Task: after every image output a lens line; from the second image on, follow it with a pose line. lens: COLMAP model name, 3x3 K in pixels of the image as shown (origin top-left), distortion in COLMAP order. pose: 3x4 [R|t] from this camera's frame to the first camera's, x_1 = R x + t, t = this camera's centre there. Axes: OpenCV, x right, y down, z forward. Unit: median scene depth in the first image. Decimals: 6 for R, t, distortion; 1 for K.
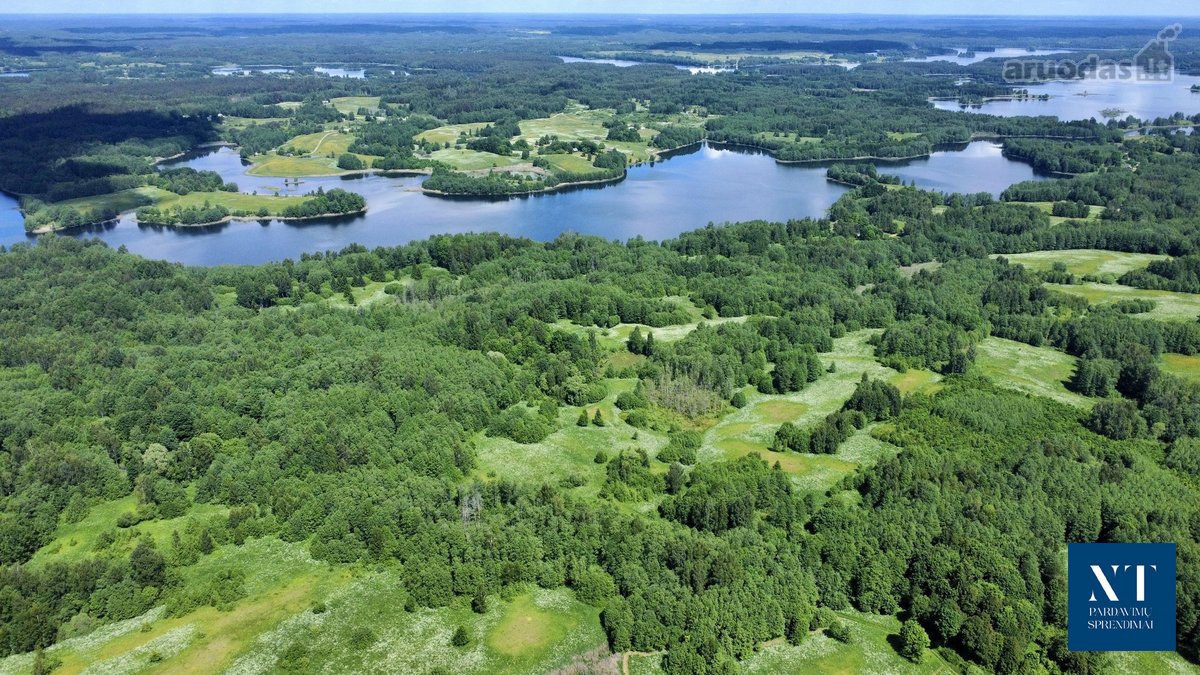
lens RADIAL K [[894.7, 0, 604.9], [0, 894.7, 334.9], [0, 0, 1]] dist [0.004591, -0.002897]
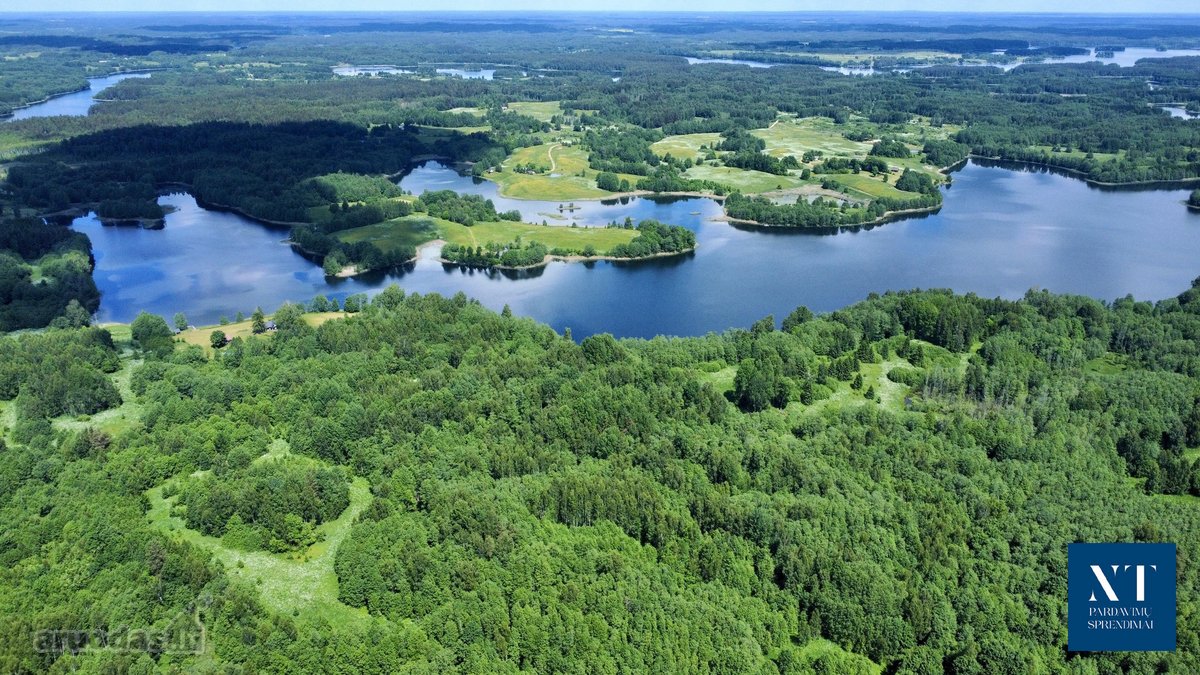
lens RADIAL K [[894.7, 0, 604.9], [0, 894.7, 334.9], [0, 0, 1]] dist [0.004591, -0.002897]
pose [[0.999141, 0.013463, -0.039204, -0.280756], [-0.013367, 0.999907, 0.002713, -0.051769], [0.039237, -0.002187, 0.999228, 0.142264]]
